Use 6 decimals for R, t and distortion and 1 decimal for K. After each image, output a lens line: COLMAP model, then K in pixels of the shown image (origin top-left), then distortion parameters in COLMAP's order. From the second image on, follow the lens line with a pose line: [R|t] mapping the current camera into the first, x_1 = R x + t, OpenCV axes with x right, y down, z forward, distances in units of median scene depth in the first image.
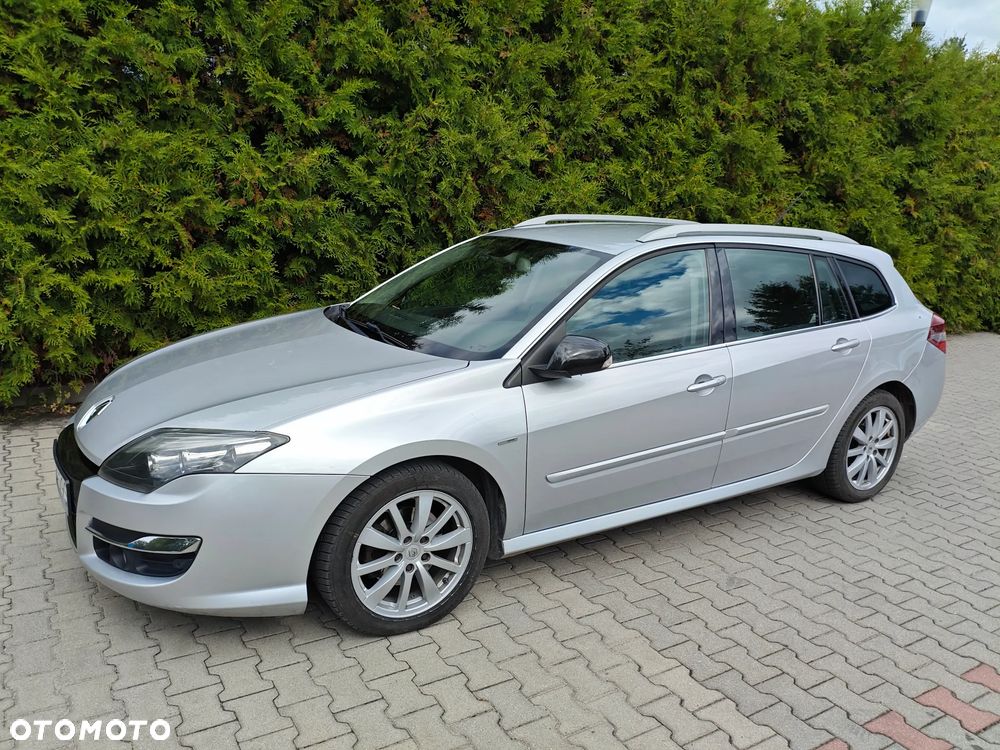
lens RADIAL K [[767.9, 0, 502.5], [0, 767.9, 354.0], [0, 0, 1]] dist [0.003165, -0.009056]
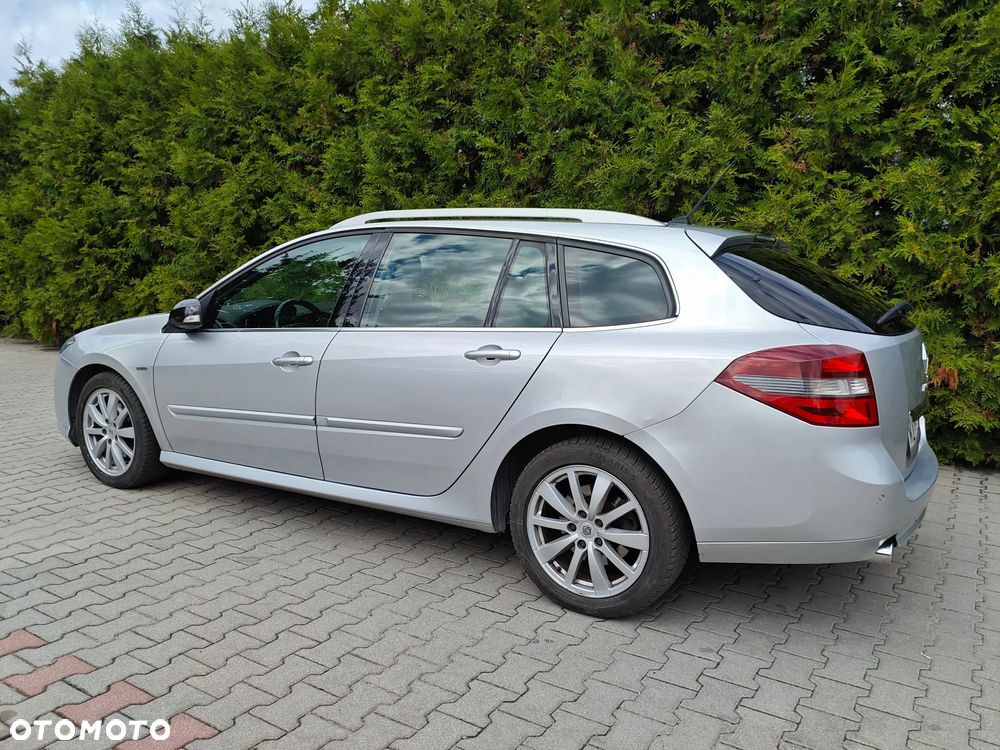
lens RADIAL K [[760.1, 0, 500.0], [0, 760.1, 375.0], [0, 0, 1]] dist [-0.004713, -0.003317]
pose [[0.451690, 0.078645, -0.888702, 1.212696], [-0.179478, 0.983753, -0.004165, 0.011461], [0.873936, 0.161384, 0.458467, 0.750752]]
